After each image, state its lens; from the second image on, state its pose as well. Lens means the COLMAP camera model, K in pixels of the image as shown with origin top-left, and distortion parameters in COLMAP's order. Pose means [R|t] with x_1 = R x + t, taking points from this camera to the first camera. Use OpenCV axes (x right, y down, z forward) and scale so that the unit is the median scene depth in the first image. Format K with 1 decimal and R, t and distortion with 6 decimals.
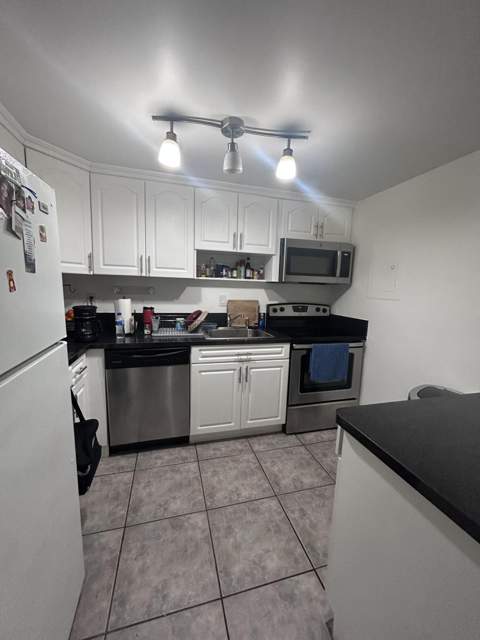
lens RADIAL K [[257.7, 0, 241.0], [0, 257.7, 320.1], [0, 0, 1]] dist [0.000369, 0.000159]
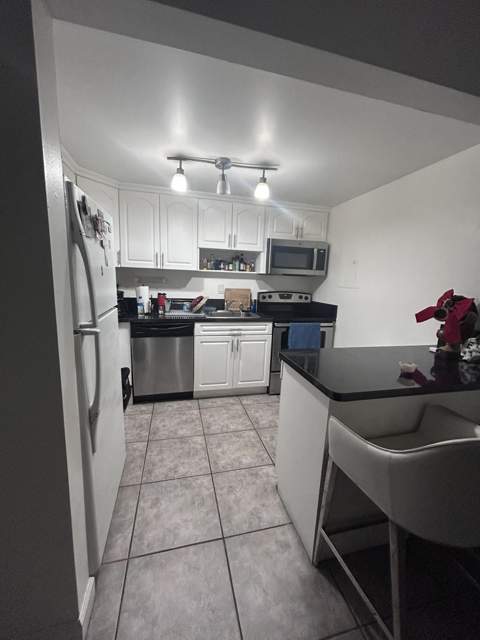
lens RADIAL K [[257.7, 0, 241.0], [0, 257.7, 320.1], [0, 0, 1]] dist [0.000369, 0.000159]
pose [[0.999594, 0.009094, -0.027013, 0.072366], [-0.008415, 0.999649, 0.025138, 0.051161], [0.027232, -0.024901, 0.999319, -0.283892]]
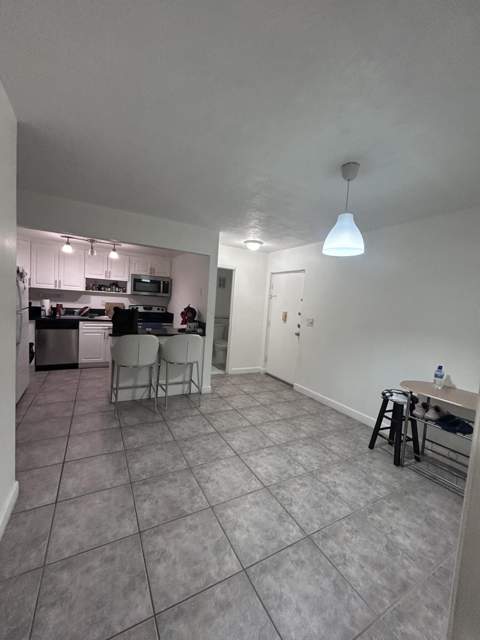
lens RADIAL K [[257.7, 0, 241.0], [0, 257.7, 320.1], [0, 0, 1]] dist [0.000369, 0.000159]
pose [[0.972099, 0.013882, 0.234160, 0.608195], [-0.002180, 0.998739, -0.050160, 0.188758], [-0.234561, 0.048250, 0.970903, -1.419382]]
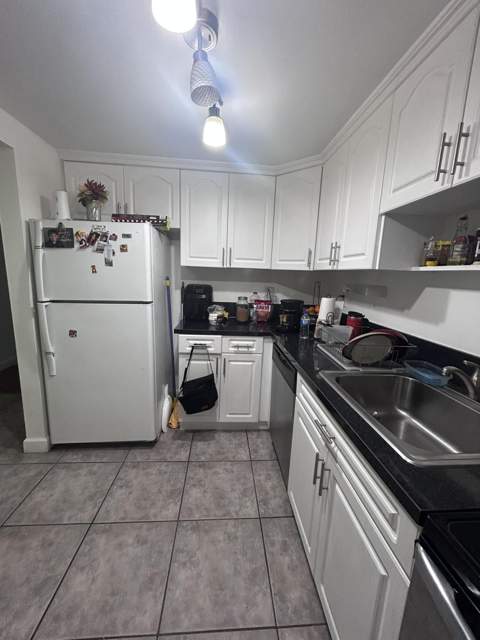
lens RADIAL K [[257.7, 0, 241.0], [0, 257.7, 320.1], [0, 0, 1]] dist [0.000369, 0.000159]
pose [[-0.203476, 0.131394, -0.970223, 0.441311], [-0.175618, 0.969984, 0.168192, -0.103598], [0.963201, 0.204612, -0.174293, 0.886230]]
